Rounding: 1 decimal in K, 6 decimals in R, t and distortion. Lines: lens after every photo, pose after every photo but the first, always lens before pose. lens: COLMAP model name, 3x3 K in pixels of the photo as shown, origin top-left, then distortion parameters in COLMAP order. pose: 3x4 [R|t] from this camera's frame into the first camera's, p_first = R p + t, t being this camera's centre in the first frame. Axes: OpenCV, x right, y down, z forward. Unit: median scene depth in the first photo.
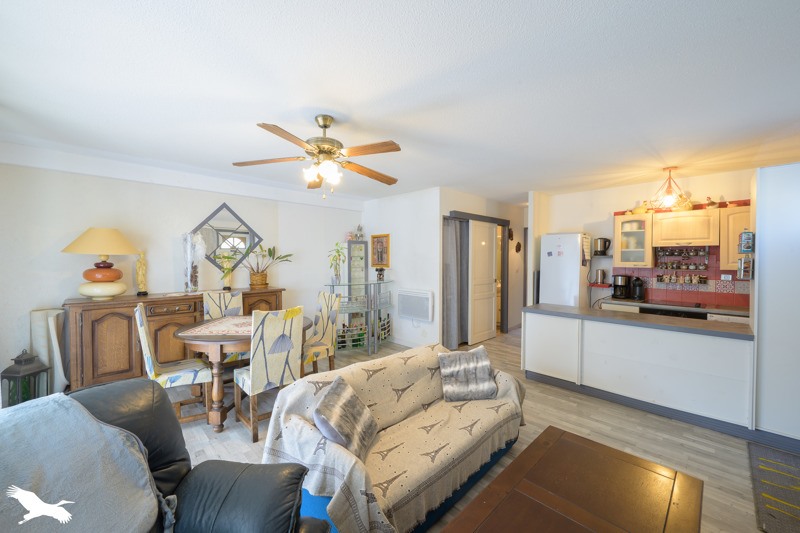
lens RADIAL K [[319.3, 0, 400.0], [0, 319.3, 266.5], [0, 0, 1]] dist [0.000054, -0.000001]
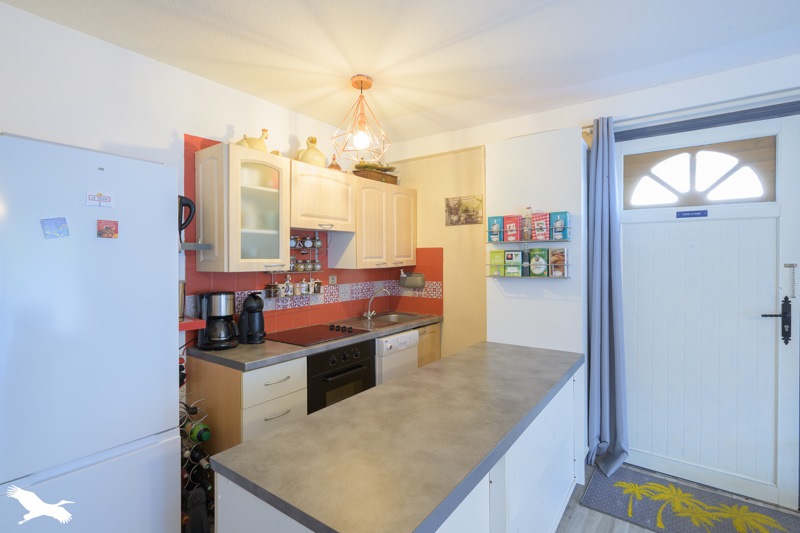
lens RADIAL K [[384.8, 0, 400.0], [0, 384.8, 266.5], [0, 0, 1]] dist [-0.000439, -0.000041]
pose [[-0.160650, -0.026172, 0.986664, 0.176456], [0.026476, 0.999174, 0.030814, -0.015533], [-0.986656, 0.031073, -0.159825, 0.928428]]
